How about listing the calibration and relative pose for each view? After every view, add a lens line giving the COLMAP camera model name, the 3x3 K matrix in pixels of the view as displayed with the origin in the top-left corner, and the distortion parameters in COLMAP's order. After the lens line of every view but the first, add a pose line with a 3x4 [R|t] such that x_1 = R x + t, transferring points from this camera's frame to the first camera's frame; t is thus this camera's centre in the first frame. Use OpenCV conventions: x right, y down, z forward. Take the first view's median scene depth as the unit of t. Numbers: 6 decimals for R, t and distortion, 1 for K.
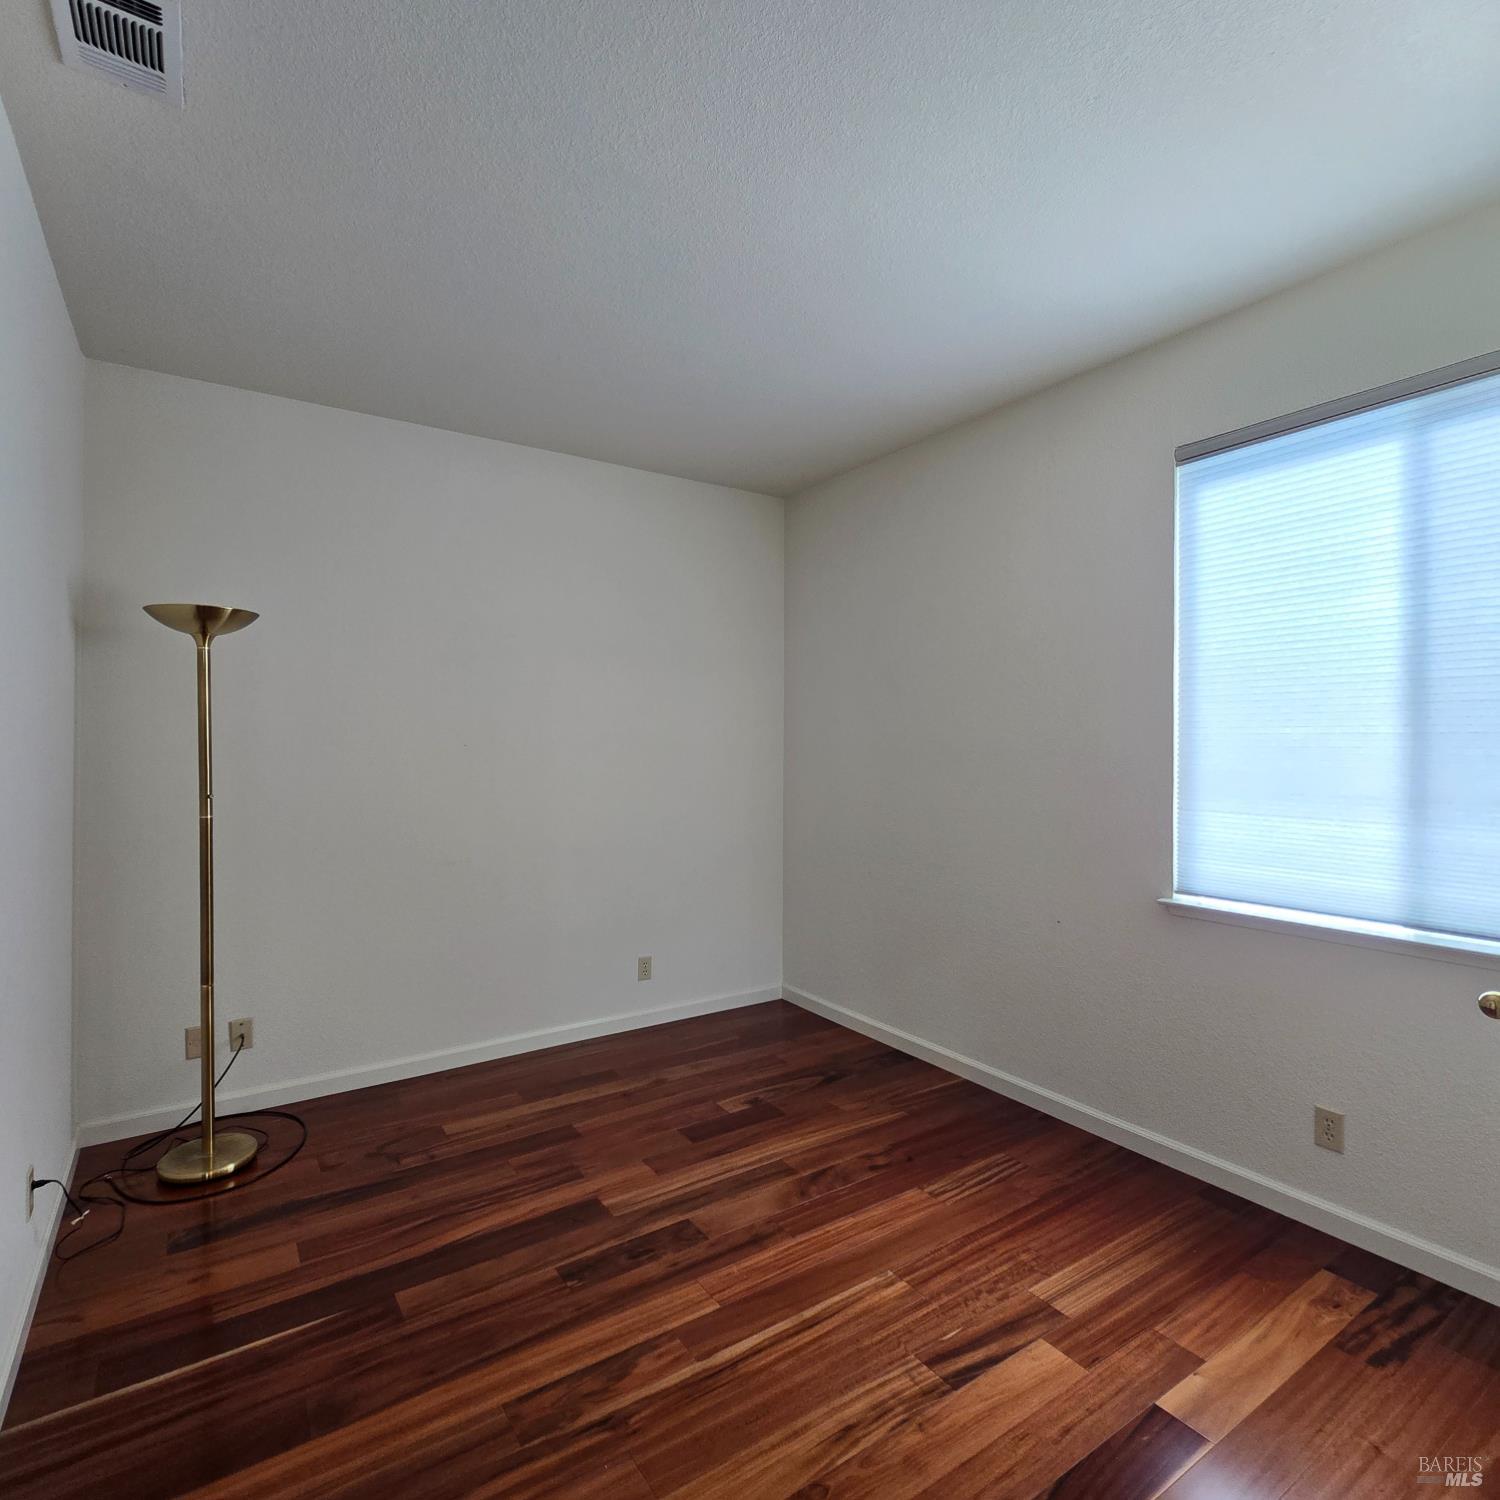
lens RADIAL K [[814.2, 0, 732.4], [0, 814.2, 744.4], [0, 0, 1]] dist [-0.003047, -0.002291]
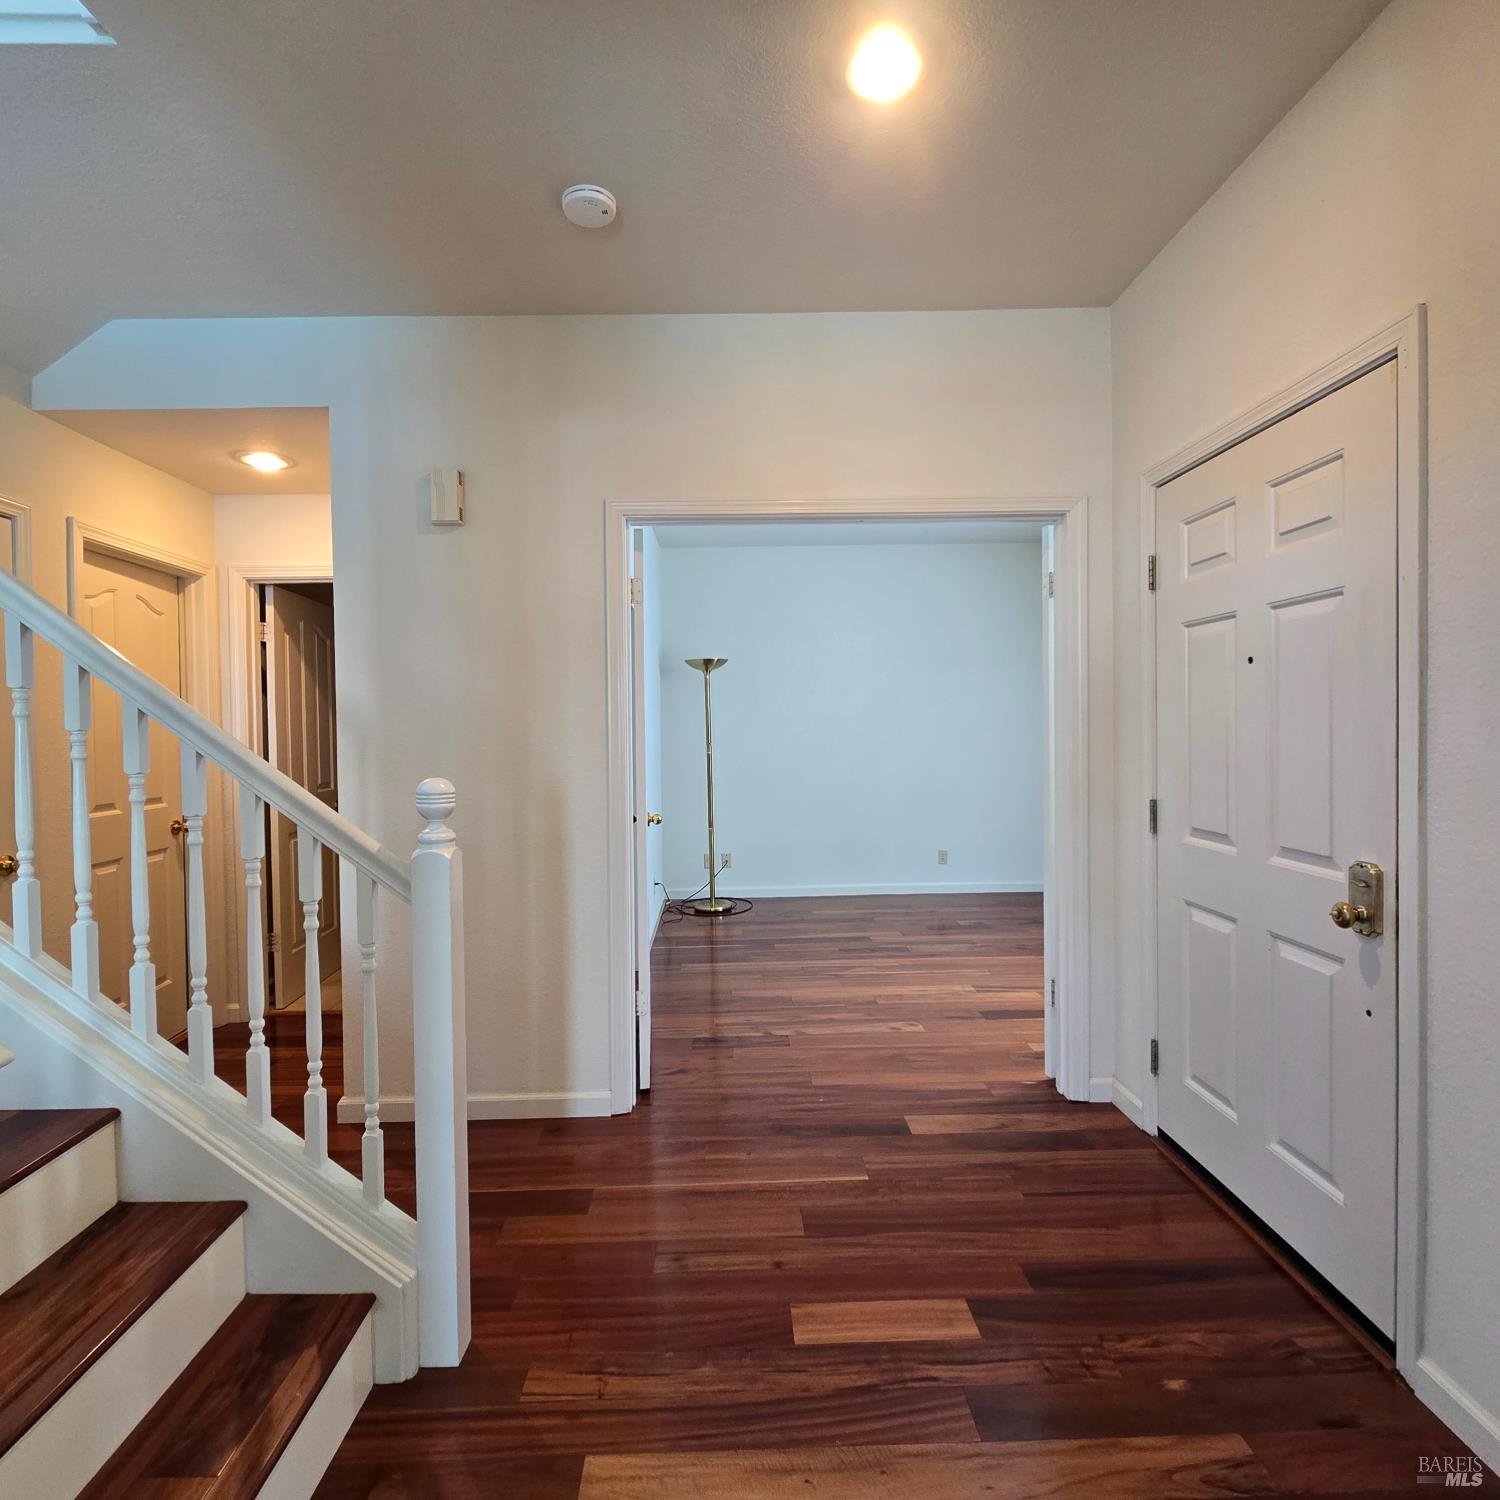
lens RADIAL K [[814.2, 0, 732.4], [0, 814.2, 744.4], [0, 0, 1]] dist [-0.003047, -0.002291]
pose [[0.847901, 0.003307, -0.530144, 0.612575], [0.014974, 0.999432, 0.030184, 0.000672], [0.529943, -0.033531, 0.847370, -0.889749]]
